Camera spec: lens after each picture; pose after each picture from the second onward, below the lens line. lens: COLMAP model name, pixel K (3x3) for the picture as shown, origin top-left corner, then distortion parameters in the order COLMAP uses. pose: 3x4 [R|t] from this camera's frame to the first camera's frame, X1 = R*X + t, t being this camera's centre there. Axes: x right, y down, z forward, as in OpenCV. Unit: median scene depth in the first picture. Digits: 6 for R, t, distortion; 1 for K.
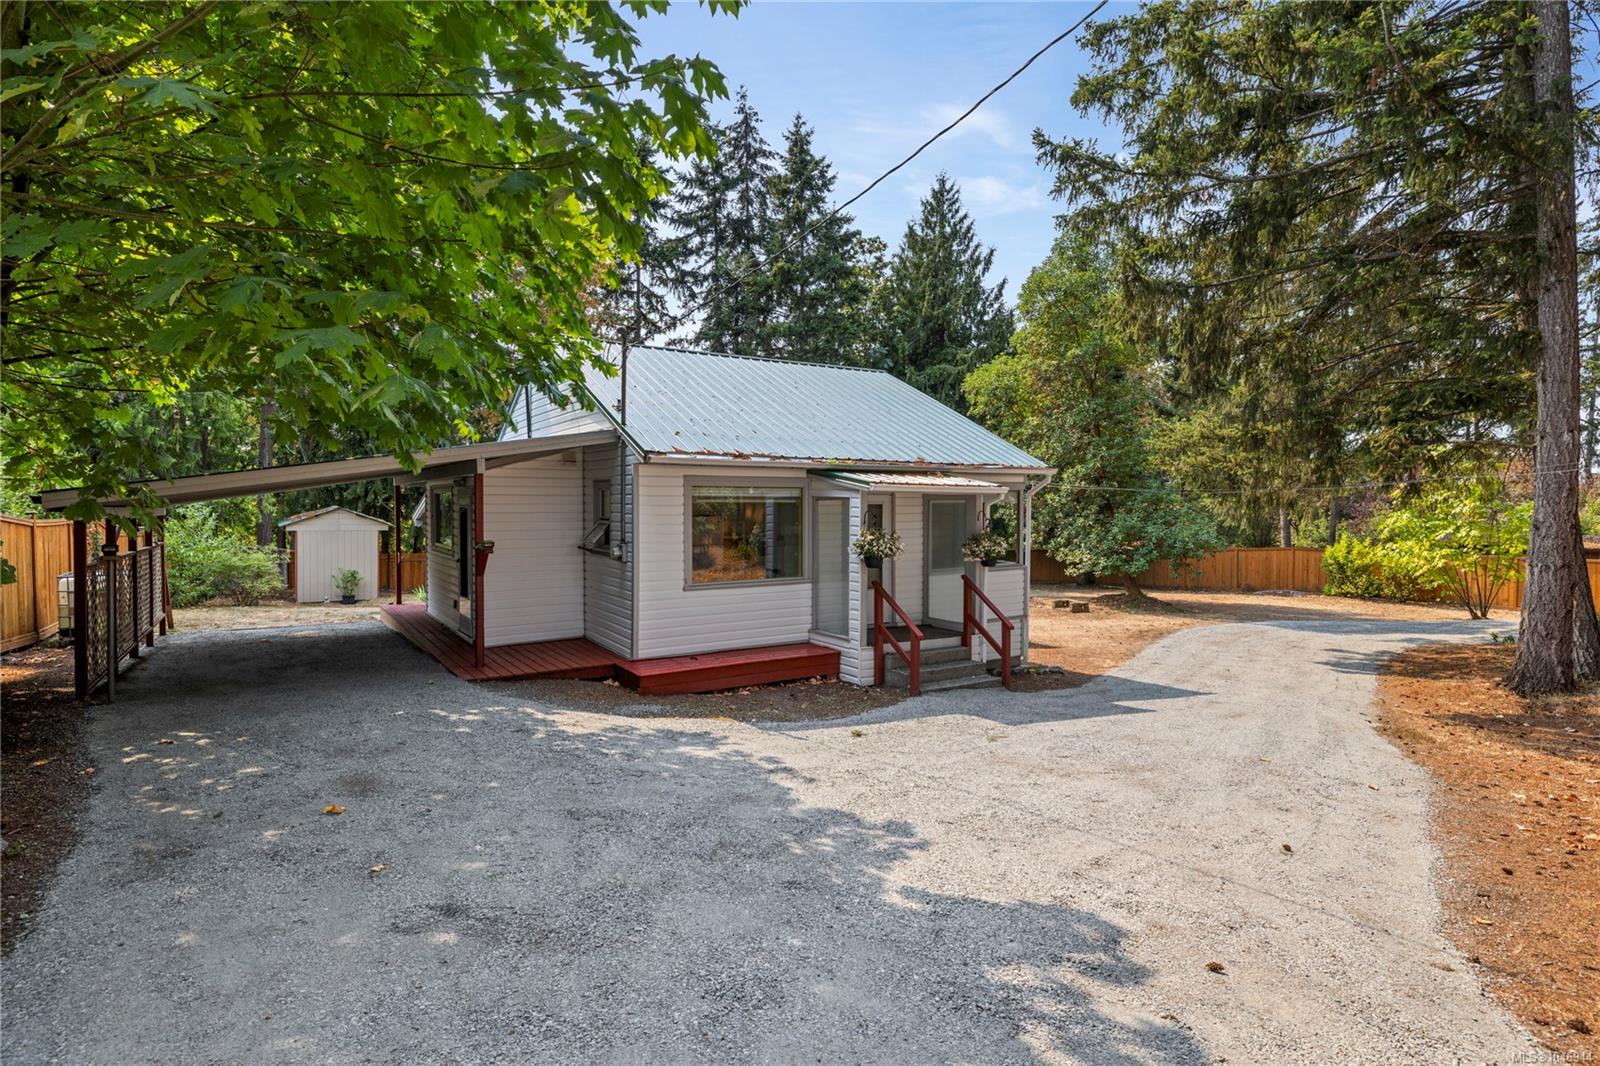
lens RADIAL K [[819.8, 0, 807.2], [0, 819.8, 528.7], [0, 0, 1]] dist [-0.000490, 0.002699]
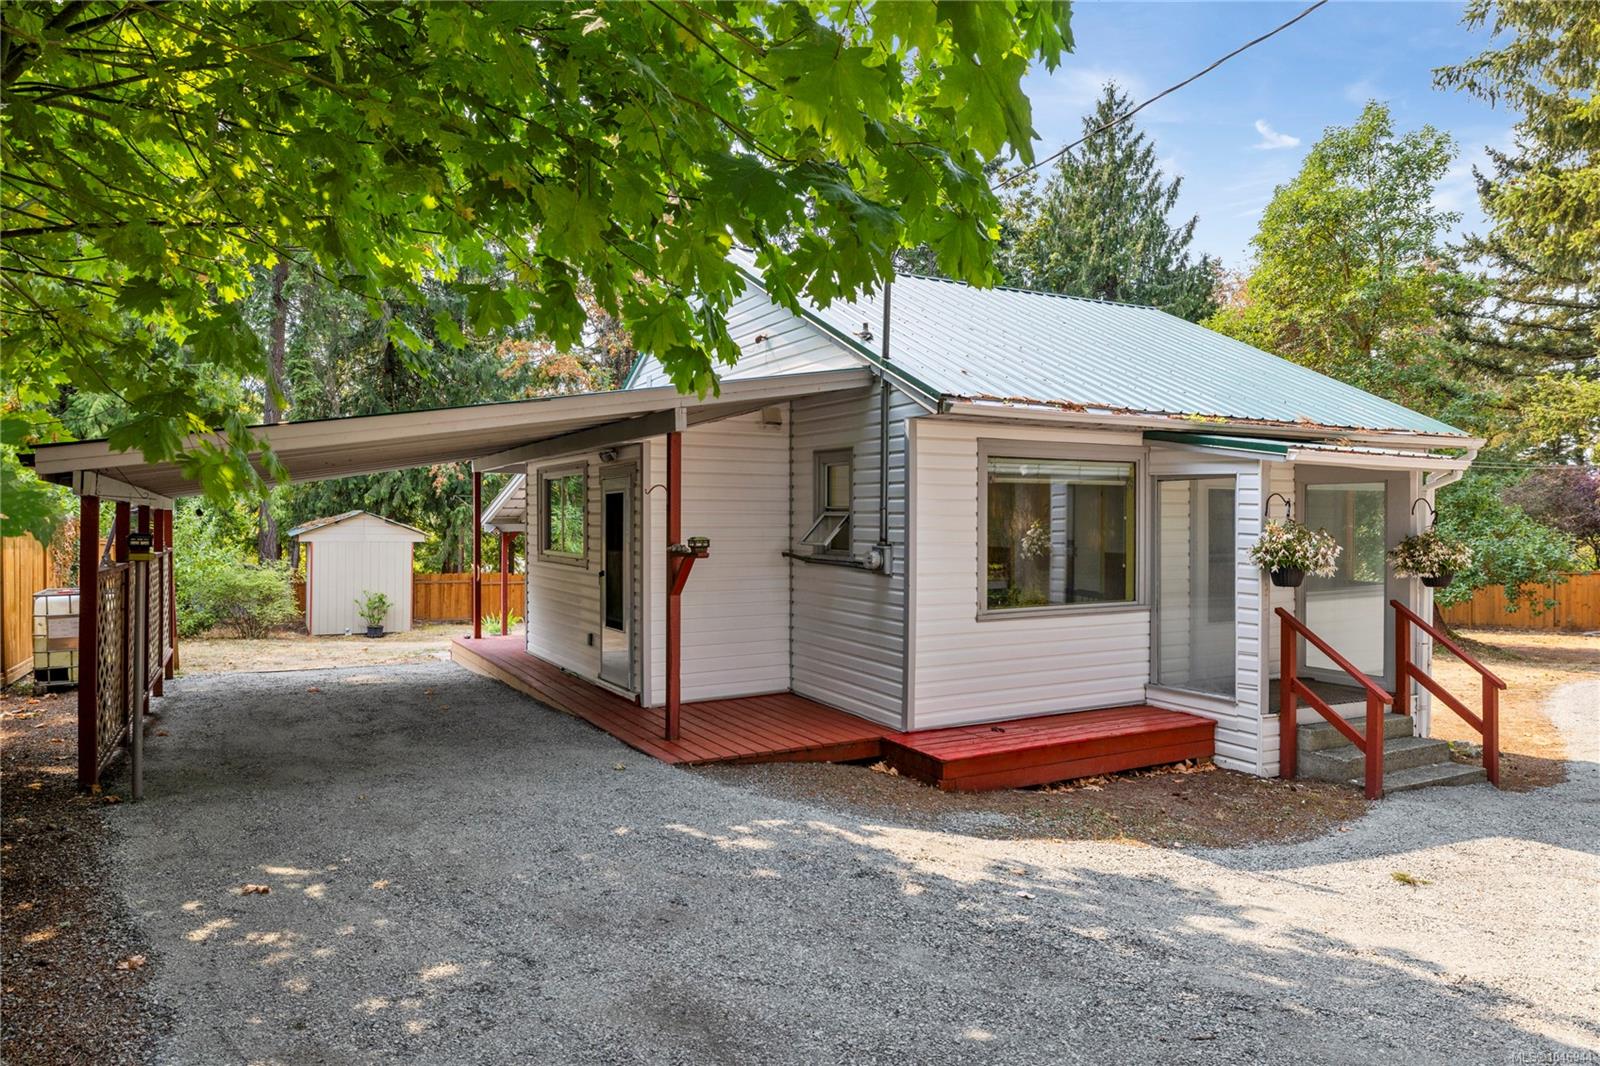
lens RADIAL K [[1014.0, 0, 811.8], [0, 1014.0, 526.8], [0, 0, 1]] dist [0.001916, -0.000717]
pose [[0.997445, 0.001349, -0.071430, -0.170299], [-0.002901, 0.999762, -0.021627, 0.015525], [0.071384, 0.021779, 0.997211, 0.163867]]
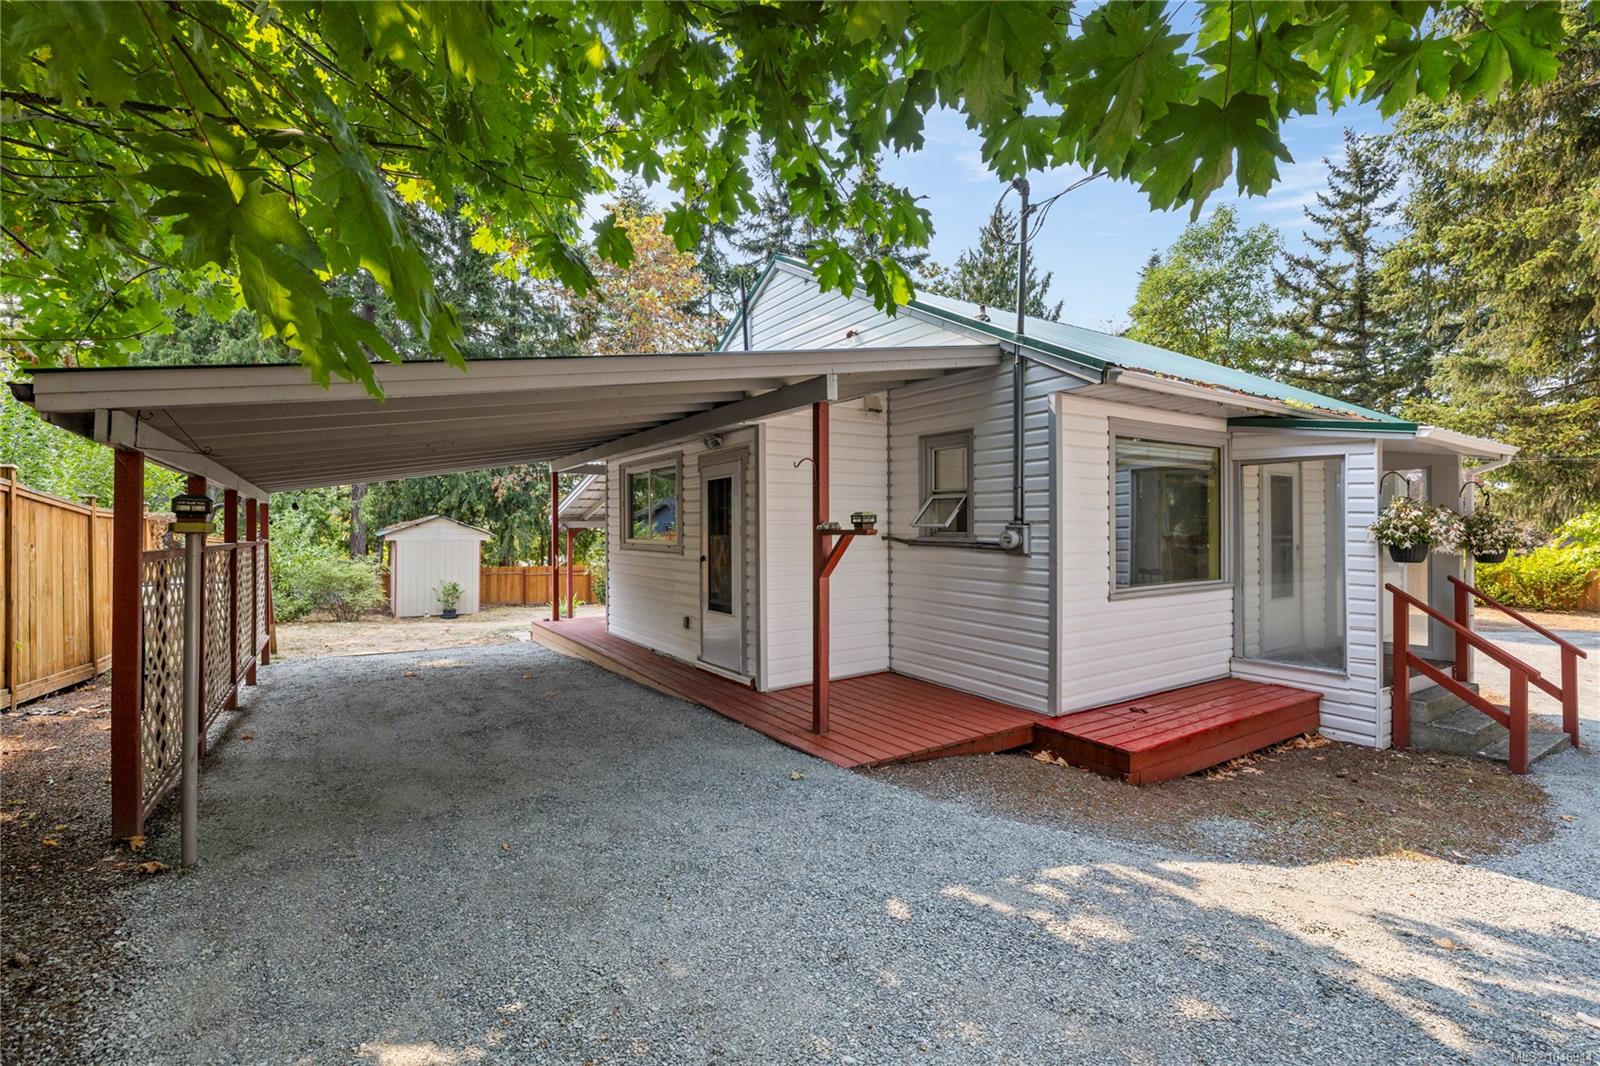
lens RADIAL K [[722.6, 0, 811.6], [0, 722.6, 527.9], [0, 0, 1]] dist [-0.006402, 0.002551]
pose [[0.999989, -0.004783, 0.000237, -0.290352], [0.004788, 0.999606, -0.027641, 0.026143], [-0.000105, 0.027642, 0.999618, 0.344207]]
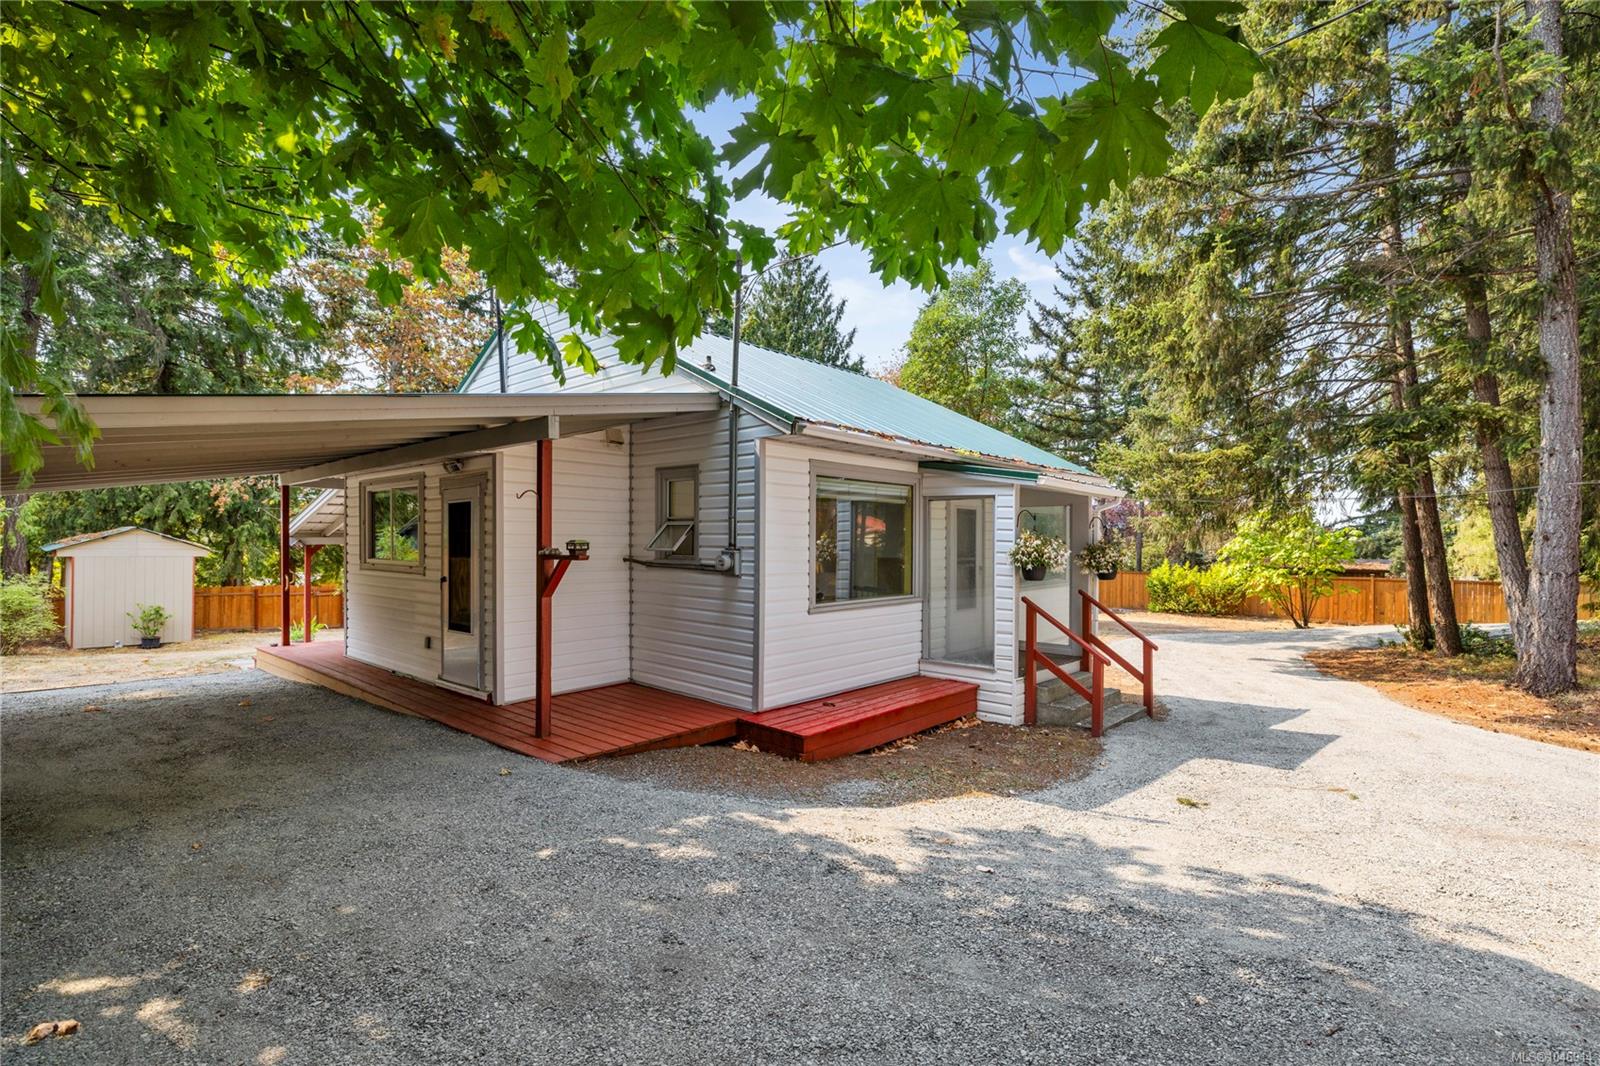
lens RADIAL K [[739.3, 0, 815.0], [0, 739.3, 550.1], [0, 0, 1]] dist [-0.001424, 0.001770]
pose [[0.965203, 0.000267, 0.261503, -0.246879], [0.004317, 0.999847, -0.016955, 0.022153], [-0.261467, 0.017494, 0.965054, 0.268027]]
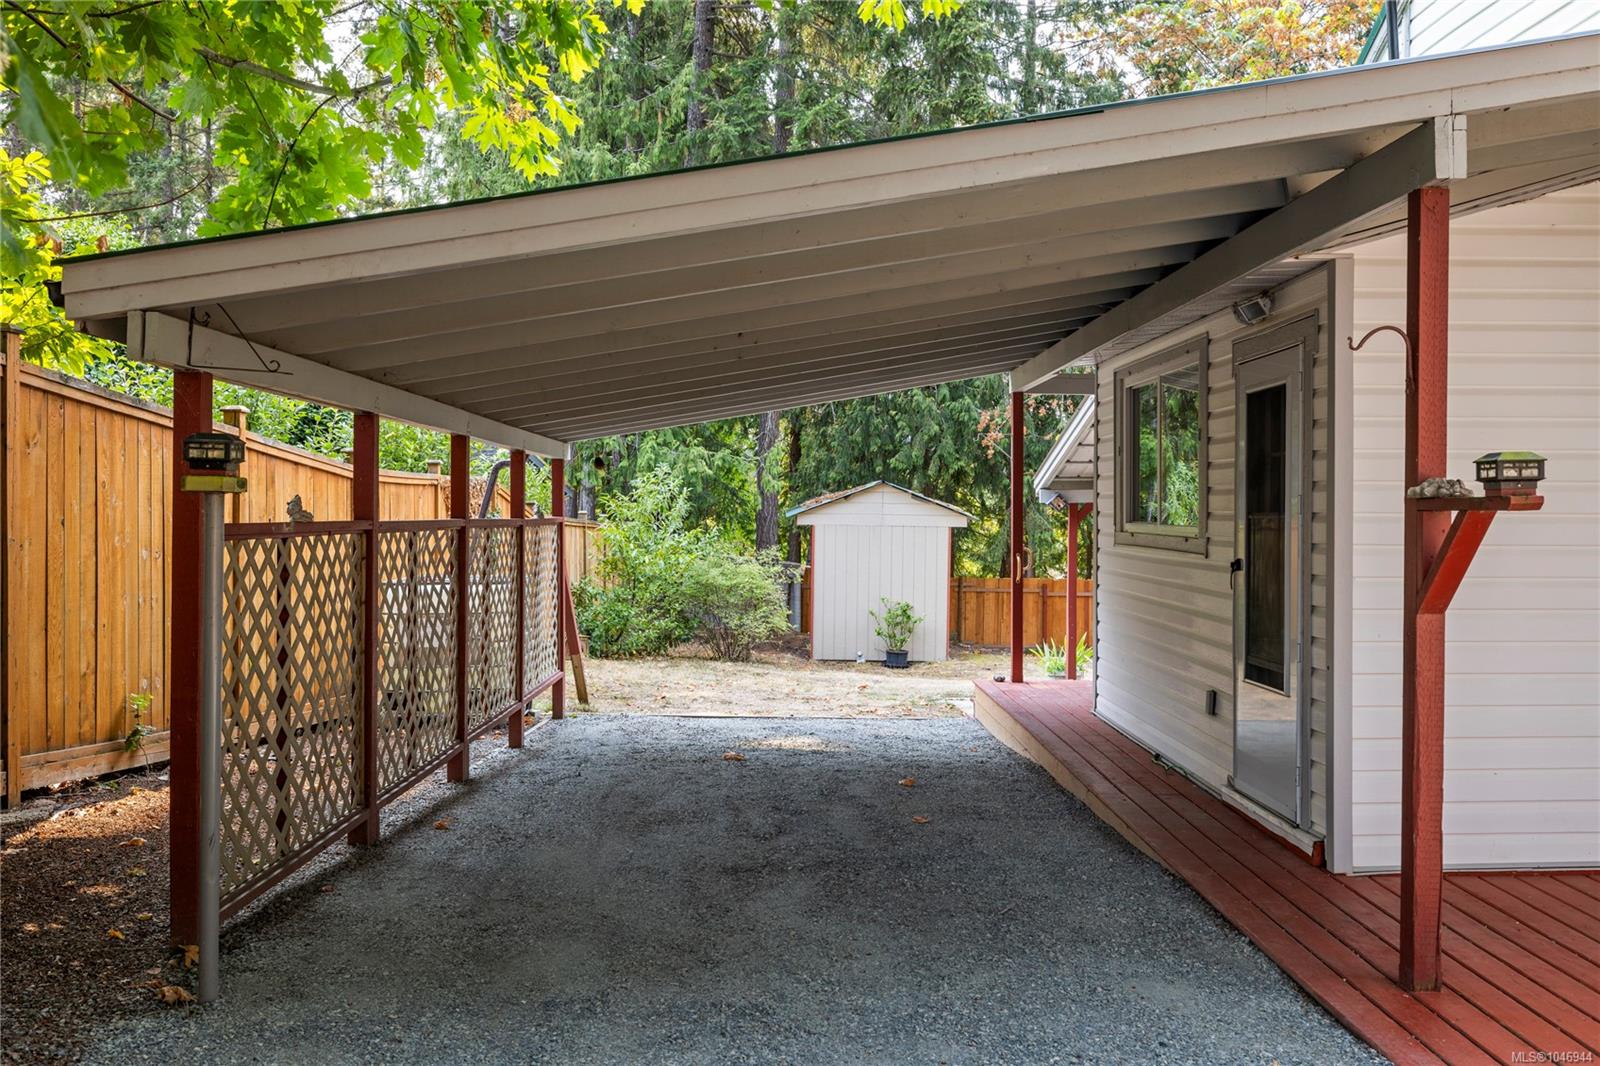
lens RADIAL K [[1455.3, 0, 785.0], [0, 1455.3, 520.3], [0, 0, 1]] dist [0.003331, 0.005658]
pose [[0.836088, 0.005796, -0.548565, -0.230031], [-0.017160, 0.999731, -0.015591, 0.028699], [0.548327, 0.022449, 0.835963, 0.383030]]
